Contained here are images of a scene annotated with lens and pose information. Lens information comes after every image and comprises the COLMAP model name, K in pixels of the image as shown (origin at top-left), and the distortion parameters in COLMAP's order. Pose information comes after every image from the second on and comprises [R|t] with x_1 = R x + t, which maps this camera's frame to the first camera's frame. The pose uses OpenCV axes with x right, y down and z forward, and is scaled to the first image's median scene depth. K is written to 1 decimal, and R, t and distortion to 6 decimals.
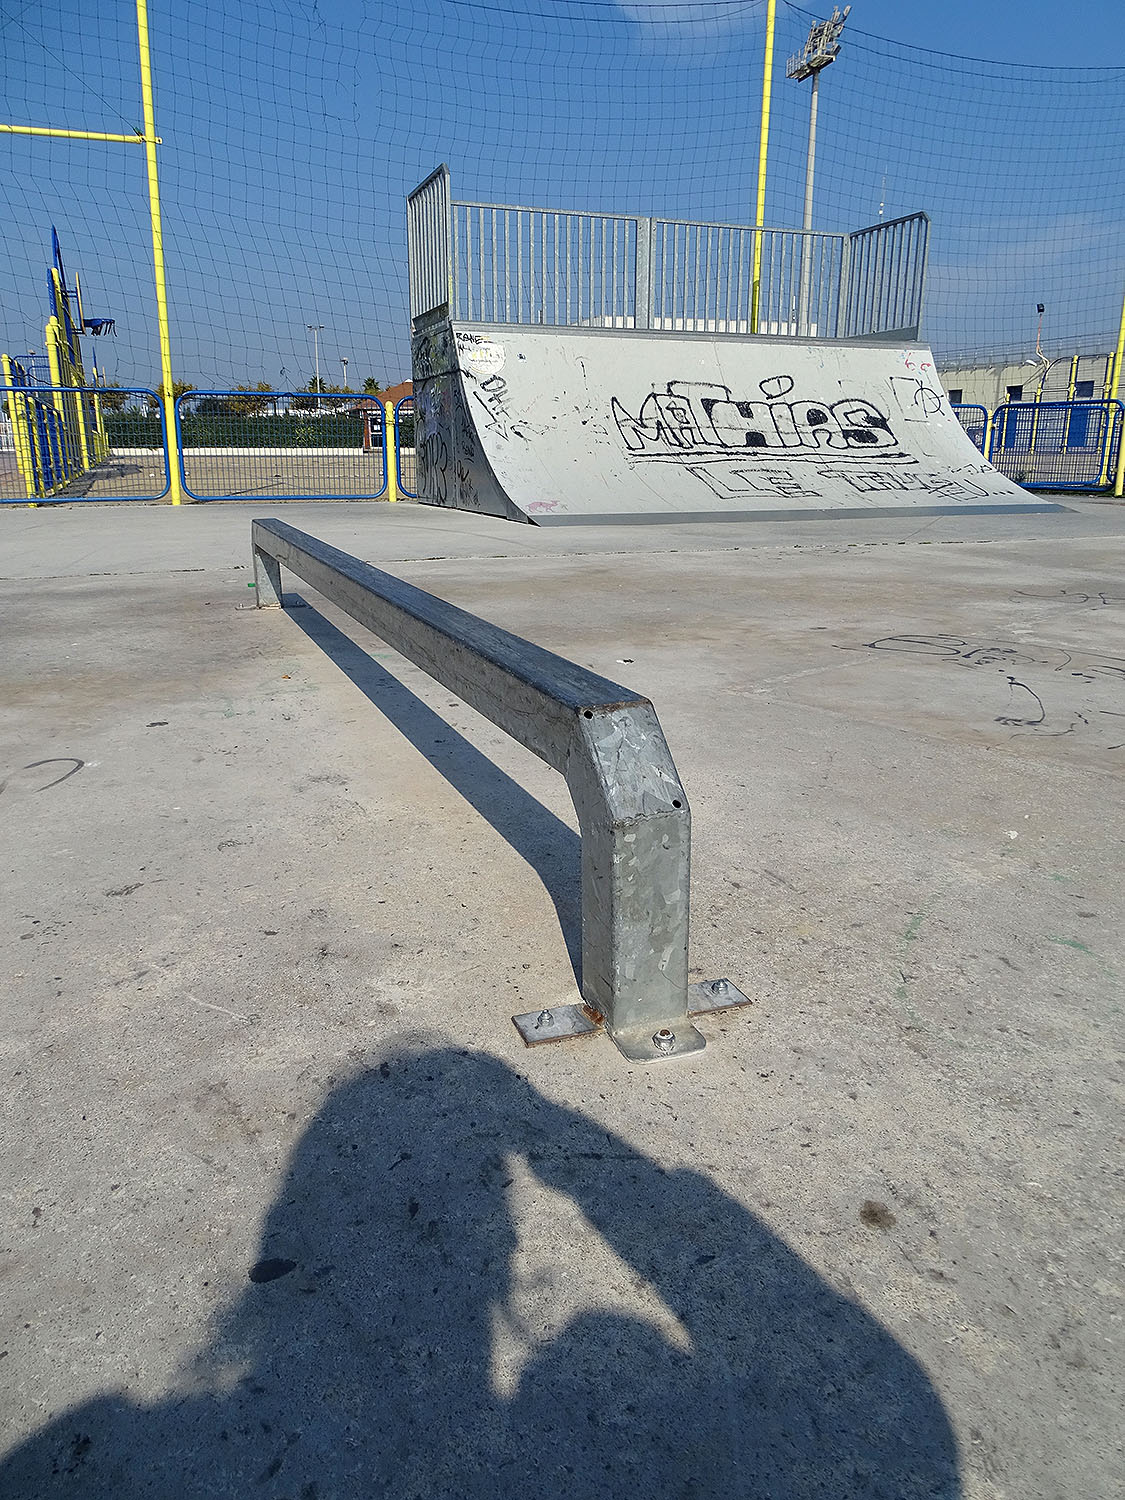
lens RADIAL K [[1022.1, 0, 566.6], [0, 1022.1, 745.7], [0, 0, 1]] dist [-0.018841, -0.001879]
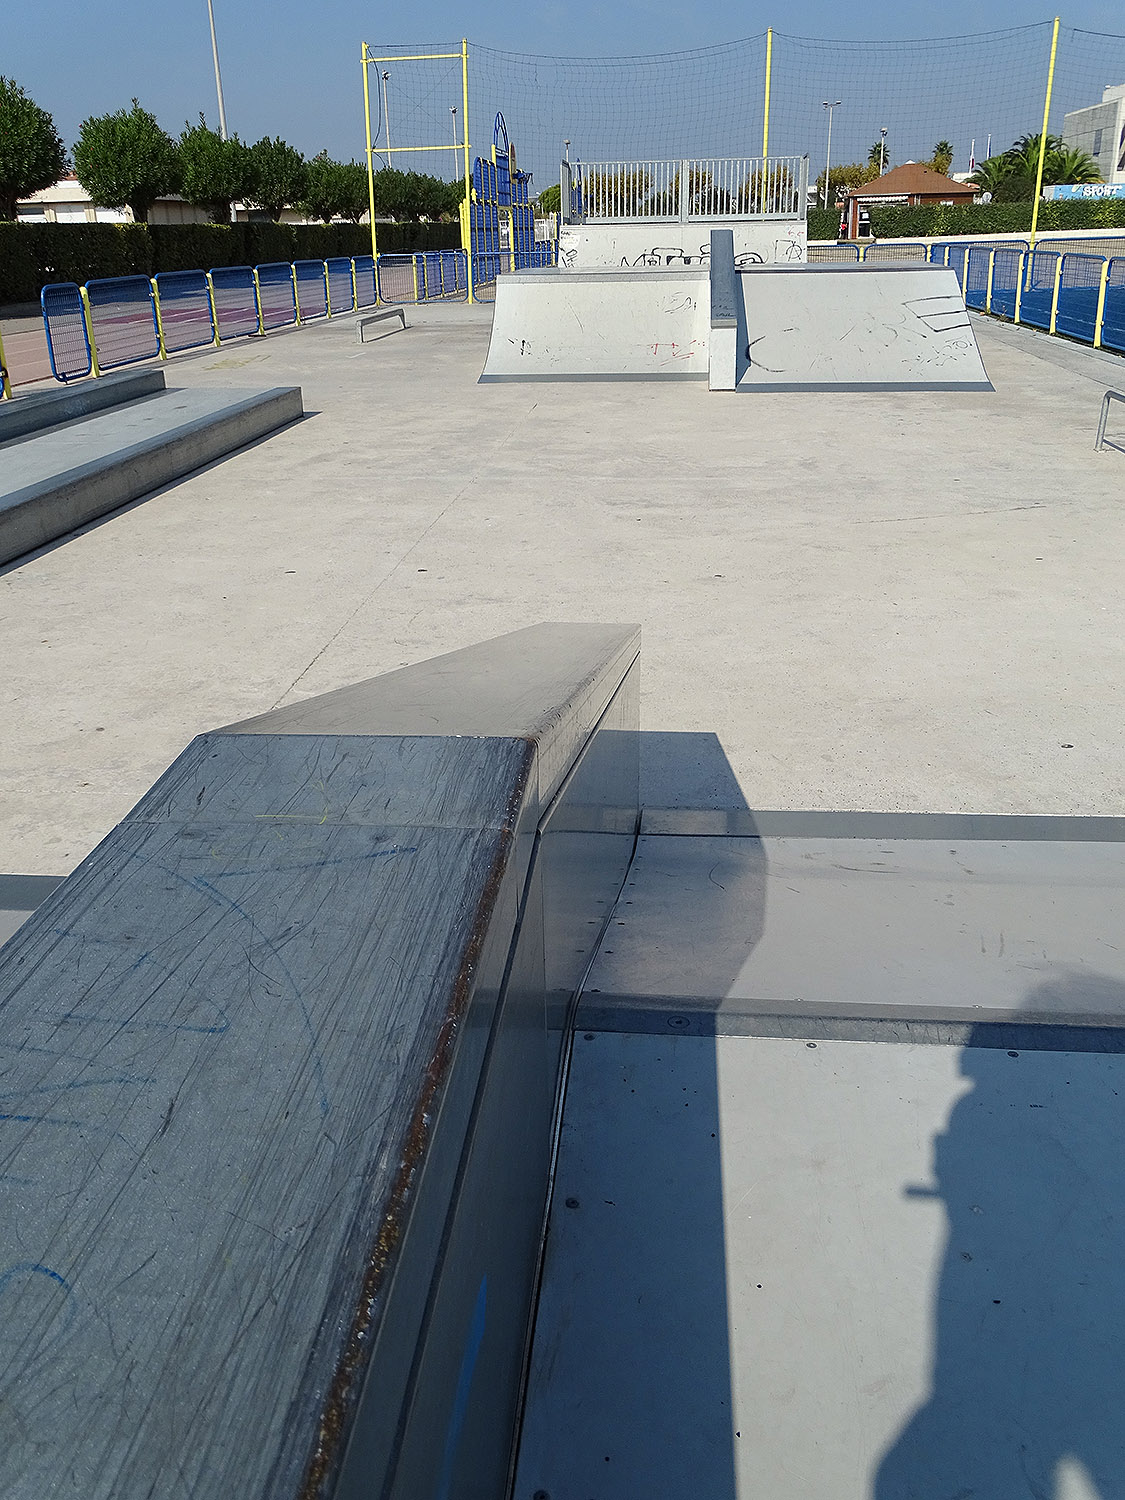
lens RADIAL K [[1235.8, 0, 562.7], [0, 1235.8, 748.7], [0, 0, 1]] dist [-0.007490, 0.005464]
pose [[0.879000, 0.162397, -0.448315, 1.282891], [-0.107966, 0.983582, 0.144605, 0.343850], [0.464438, -0.078705, 0.882102, -1.527648]]
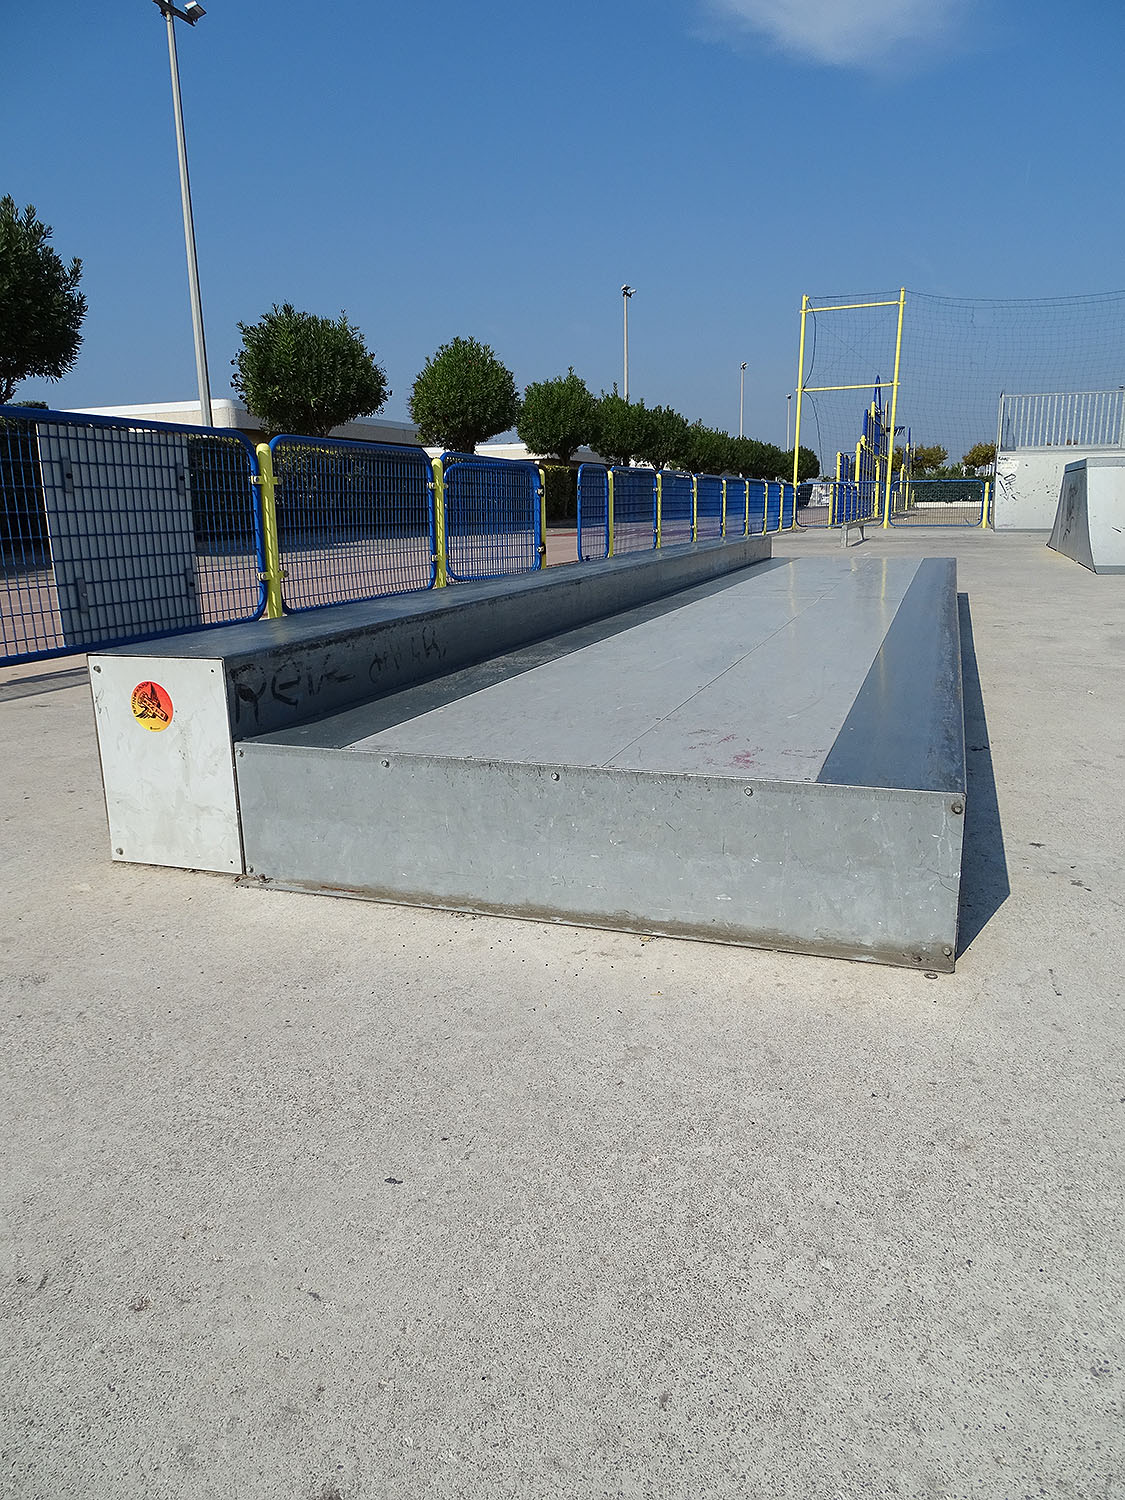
lens RADIAL K [[1022.1, 0, 559.8], [0, 1022.1, 750.1], [0, 0, 1]] dist [-0.018841, -0.001879]
pose [[0.729628, 0.138560, -0.669660, 0.764631], [-0.168006, 0.985565, 0.020874, 0.370105], [0.662885, 0.097276, 0.742375, -1.288934]]
